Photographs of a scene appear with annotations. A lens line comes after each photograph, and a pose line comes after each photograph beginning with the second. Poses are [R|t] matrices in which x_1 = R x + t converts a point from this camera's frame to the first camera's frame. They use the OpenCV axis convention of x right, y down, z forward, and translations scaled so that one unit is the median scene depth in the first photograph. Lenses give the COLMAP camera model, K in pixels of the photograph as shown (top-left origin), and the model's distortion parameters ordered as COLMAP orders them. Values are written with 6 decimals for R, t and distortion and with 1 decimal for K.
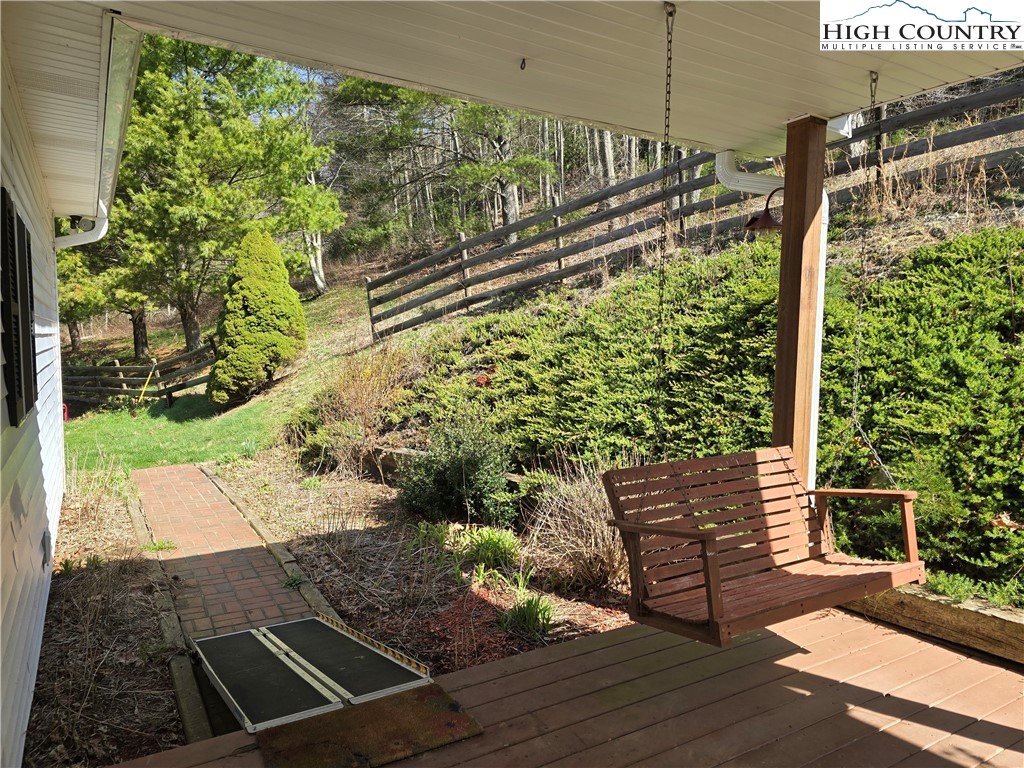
lens RADIAL K [[682.8, 0, 513.9], [0, 682.8, 385.4], [0, 0, 1]] dist [0.056815, -0.030455]
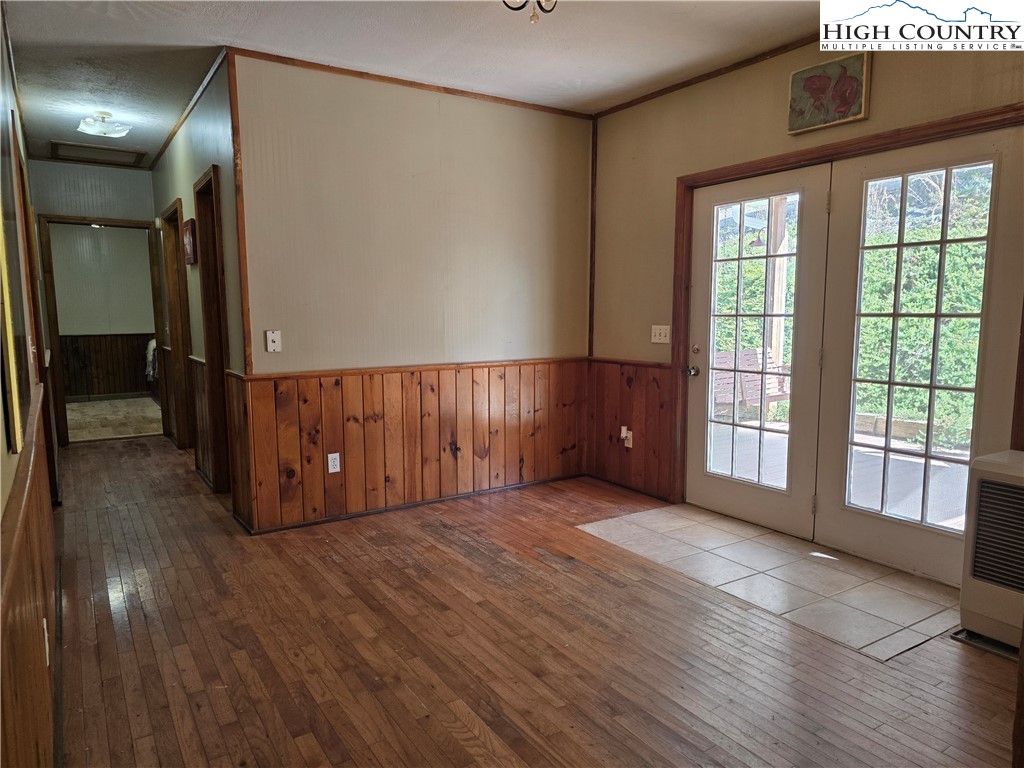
lens RADIAL K [[682.8, 0, 510.4], [0, 682.8, 385.4], [0, 0, 1]] dist [0.056815, -0.030455]
pose [[0.999420, -0.022826, 0.025271, -0.320025], [0.021614, 0.998651, 0.047211, 0.055351], [-0.026315, -0.046637, 0.998565, -0.771547]]
